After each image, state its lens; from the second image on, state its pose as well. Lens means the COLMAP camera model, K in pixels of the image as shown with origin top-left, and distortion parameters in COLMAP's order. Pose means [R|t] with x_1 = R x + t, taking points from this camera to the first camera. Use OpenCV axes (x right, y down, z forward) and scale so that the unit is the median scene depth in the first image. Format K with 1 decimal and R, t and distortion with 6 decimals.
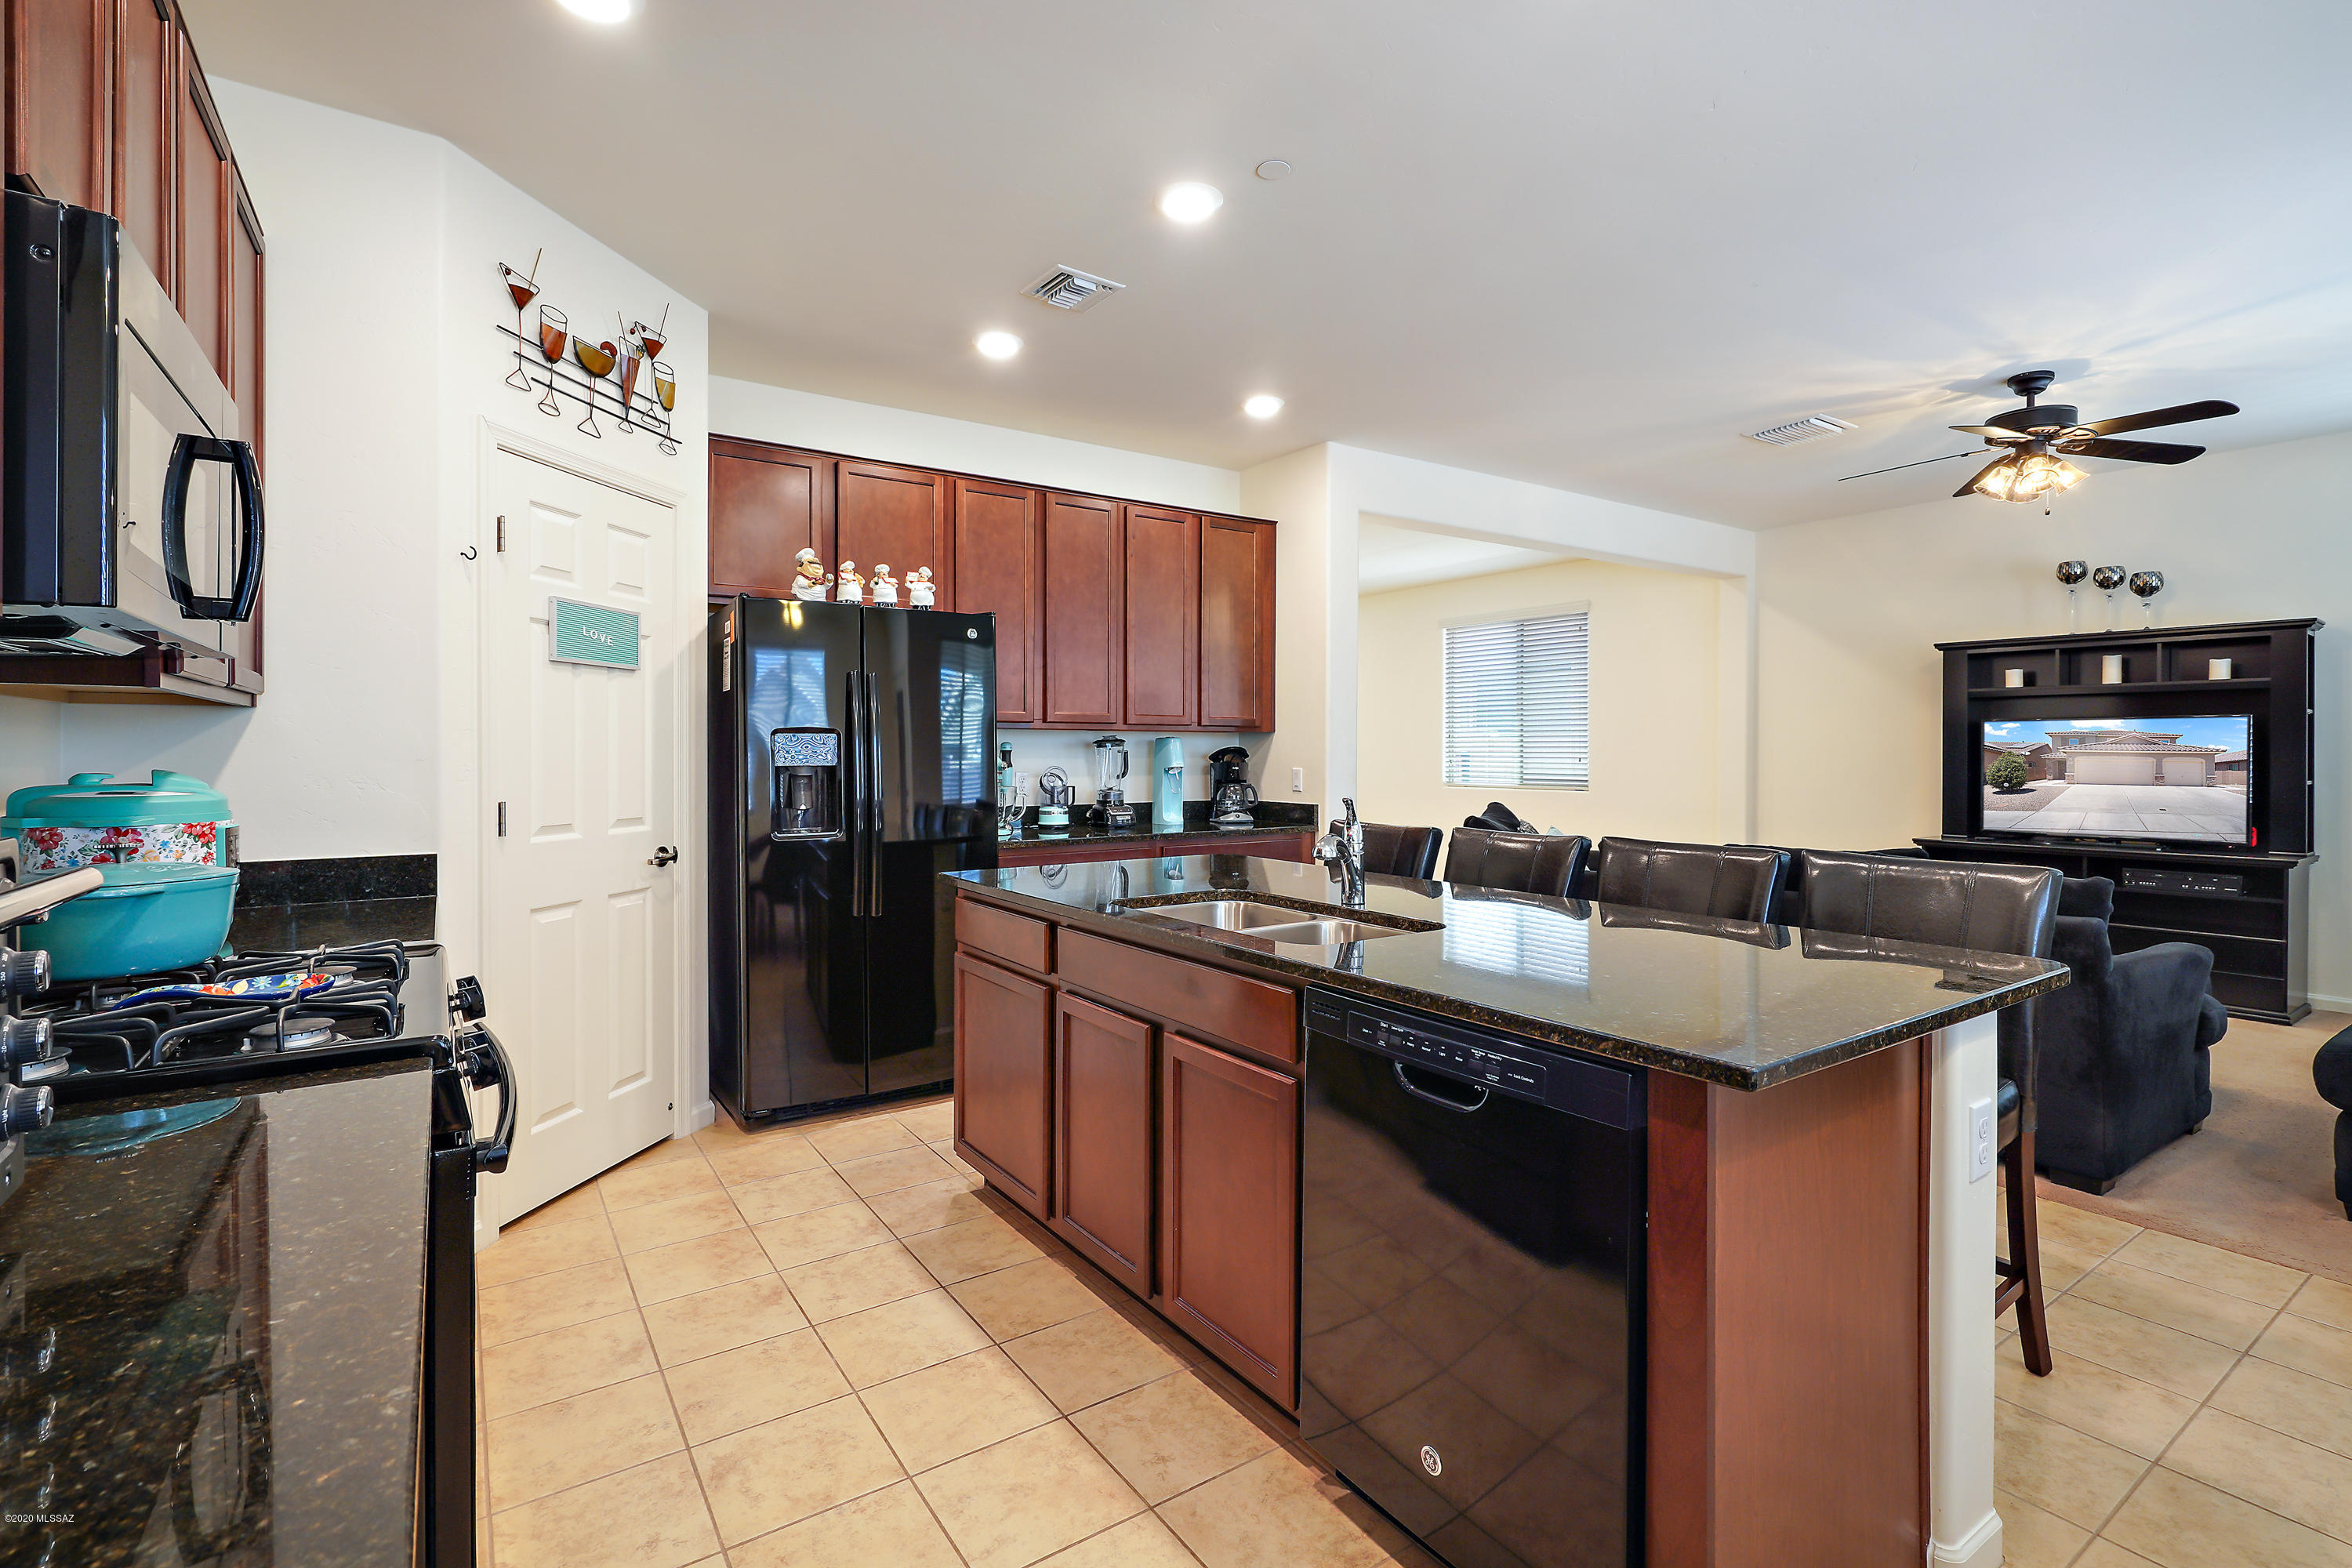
lens RADIAL K [[1082.2, 0, 1199.2], [0, 1082.2, 762.3], [0, 0, 1]] dist [-0.008136, 0.004133]
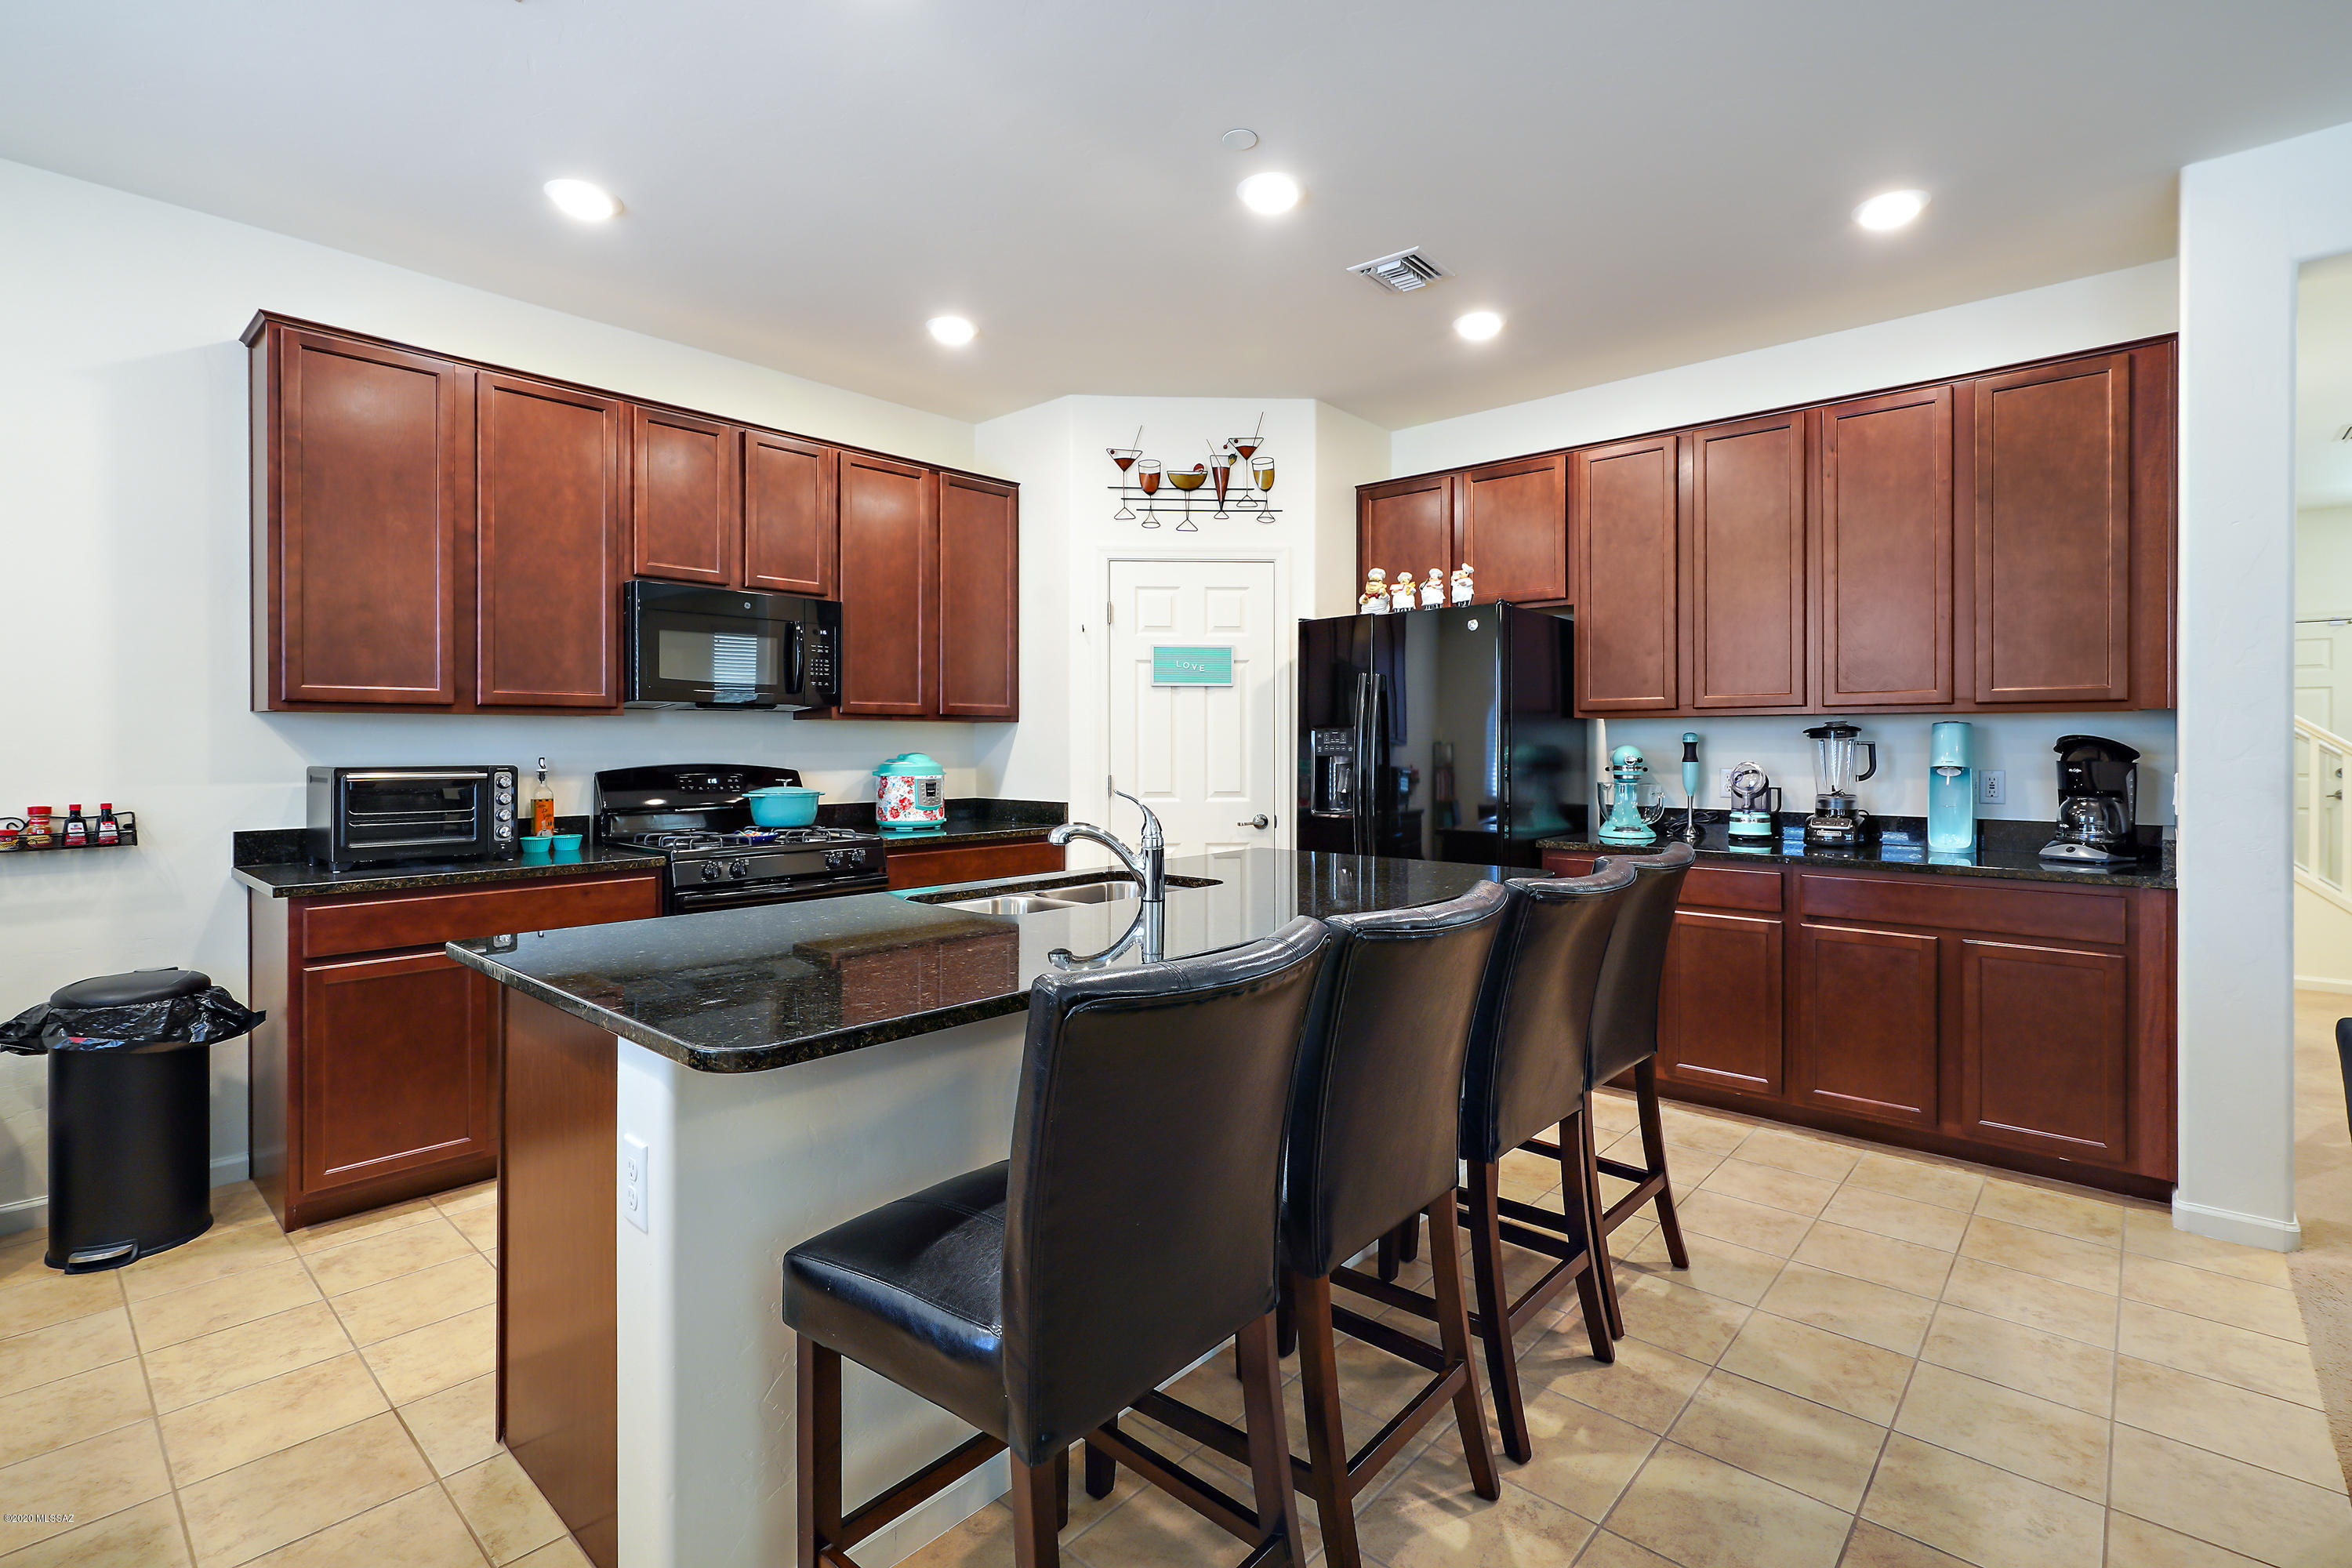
lens RADIAL K [[1082.2, 0, 1185.4], [0, 1082.2, 748.7], [0, 0, 1]] dist [-0.008136, 0.004133]
pose [[0.231443, 0.004650, -0.972837, 0.546716], [-0.005939, 0.999977, 0.003366, -0.005851], [0.972830, 0.004999, 0.231465, 0.405823]]
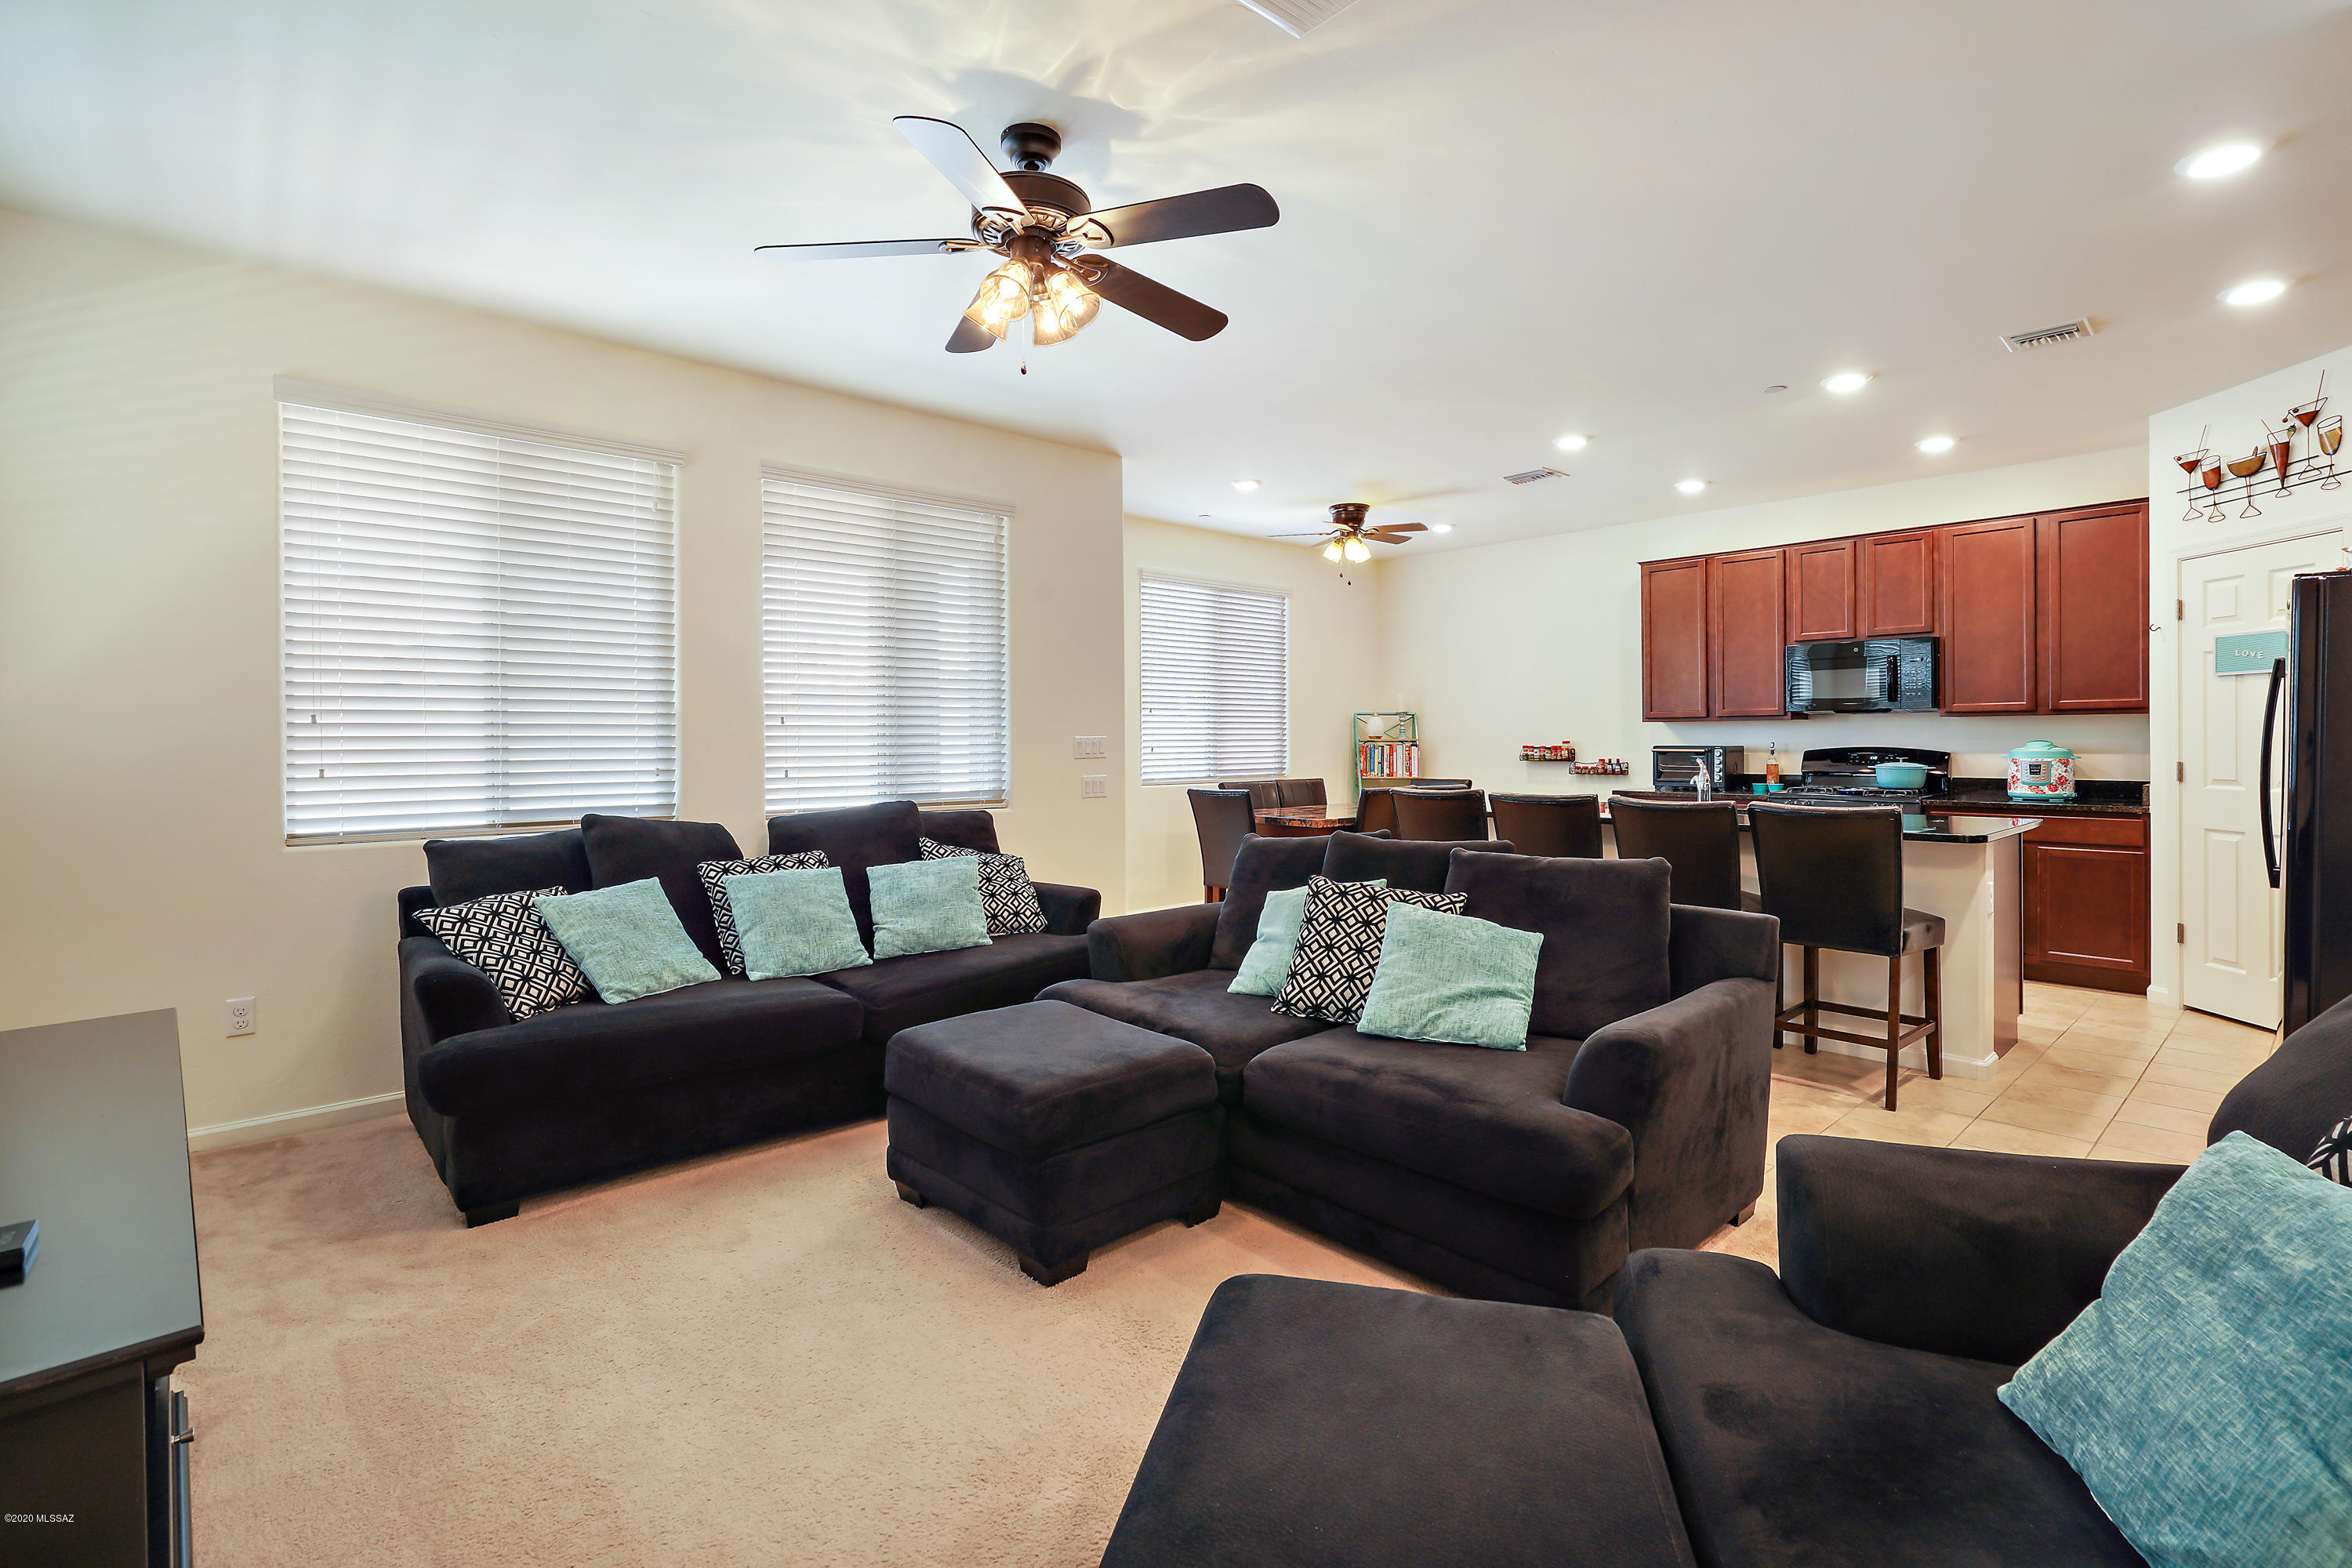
lens RADIAL K [[1082.2, 0, 1180.8], [0, 1082.2, 745.3], [0, 0, 1]] dist [-0.008136, 0.004133]
pose [[-0.991893, 0.008291, -0.126801, 0.660160], [0.006802, 0.999903, 0.012171, -0.013015], [0.126890, 0.011210, -0.991853, 1.407684]]
